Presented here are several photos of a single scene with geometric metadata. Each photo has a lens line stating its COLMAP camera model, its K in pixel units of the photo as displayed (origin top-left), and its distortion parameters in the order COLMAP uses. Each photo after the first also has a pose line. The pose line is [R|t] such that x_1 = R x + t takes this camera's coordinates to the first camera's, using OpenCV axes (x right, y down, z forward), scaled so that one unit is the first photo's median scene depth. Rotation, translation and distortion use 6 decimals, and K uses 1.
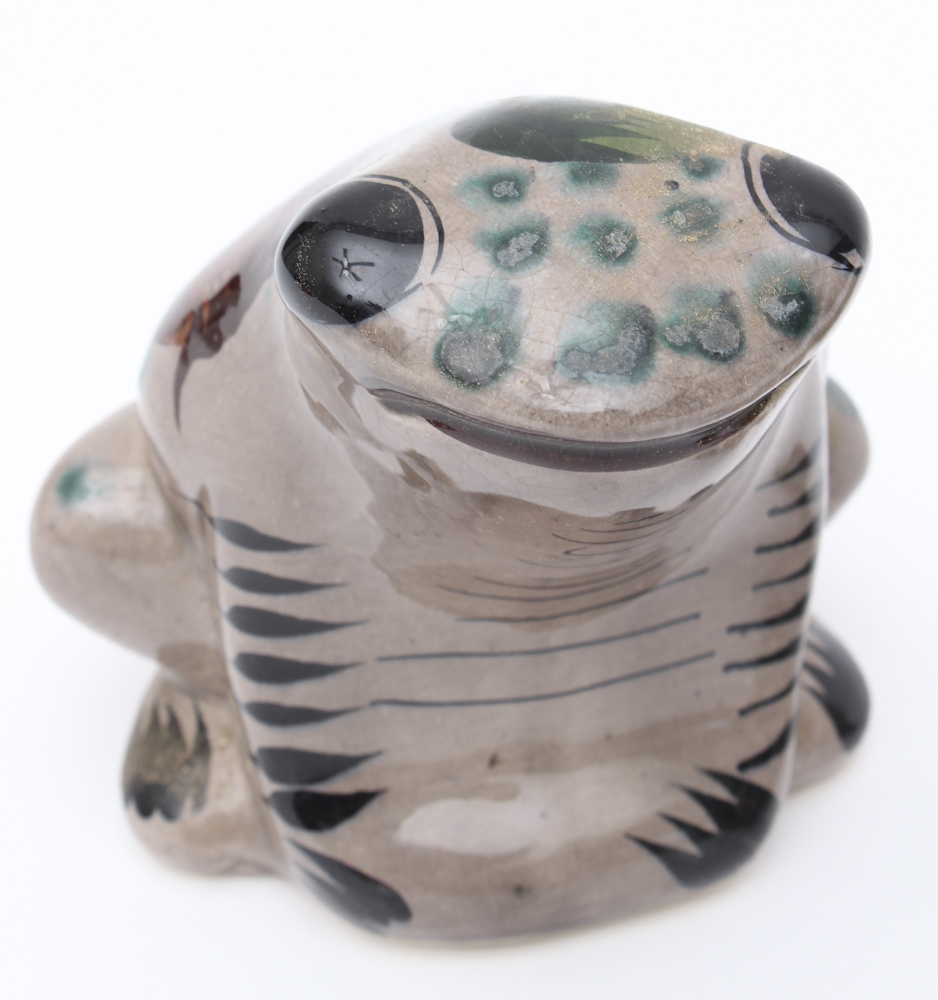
lens RADIAL K [[2692.9, 0, 468.7], [0, 2692.9, 500.2], [0, 0, 1]] dist [-0.163250, 0.000000]
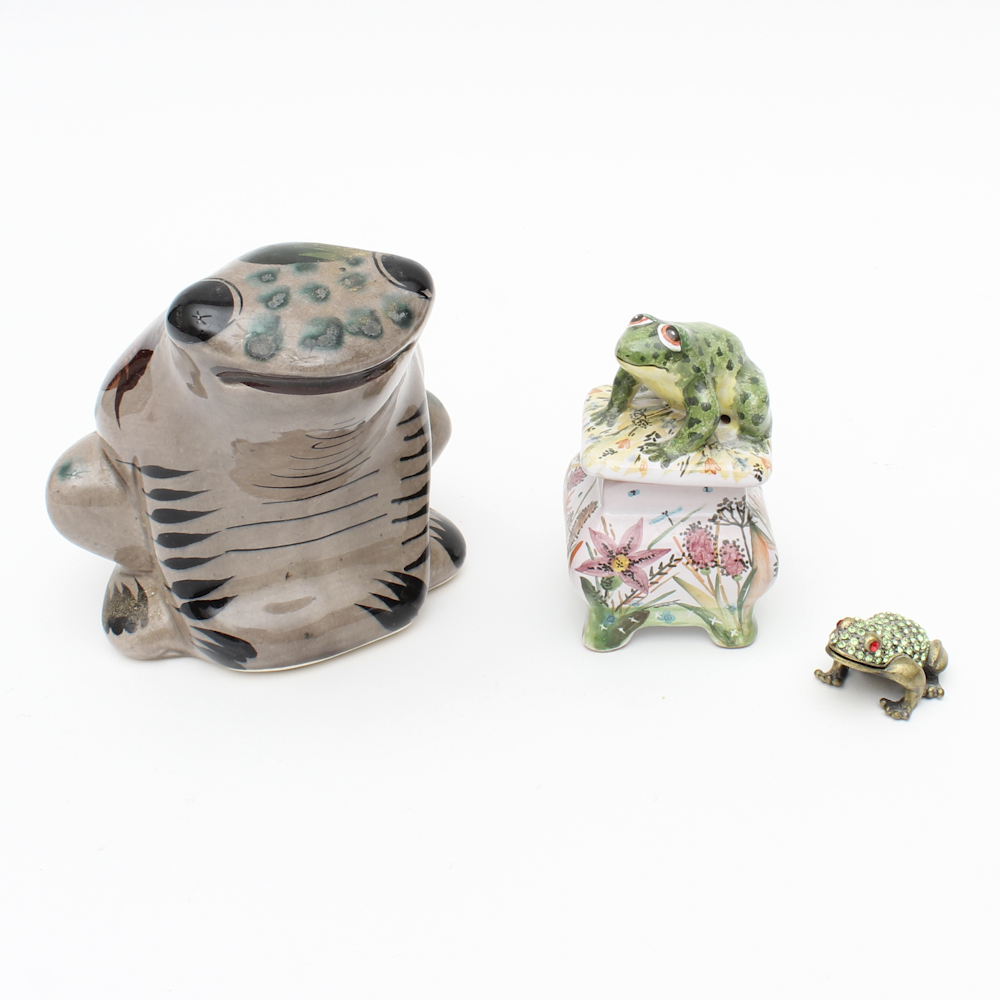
lens RADIAL K [[1604.7, 0, 501.2], [0, 1604.7, 495.8], [0, 0, 1]] dist [-0.144971, 0.000000]
pose [[0.978249, -0.109981, 0.175879, -0.041309], [0.124886, 0.989255, -0.076019, 0.156386], [-0.165629, 0.096330, 0.981472, -0.252603]]
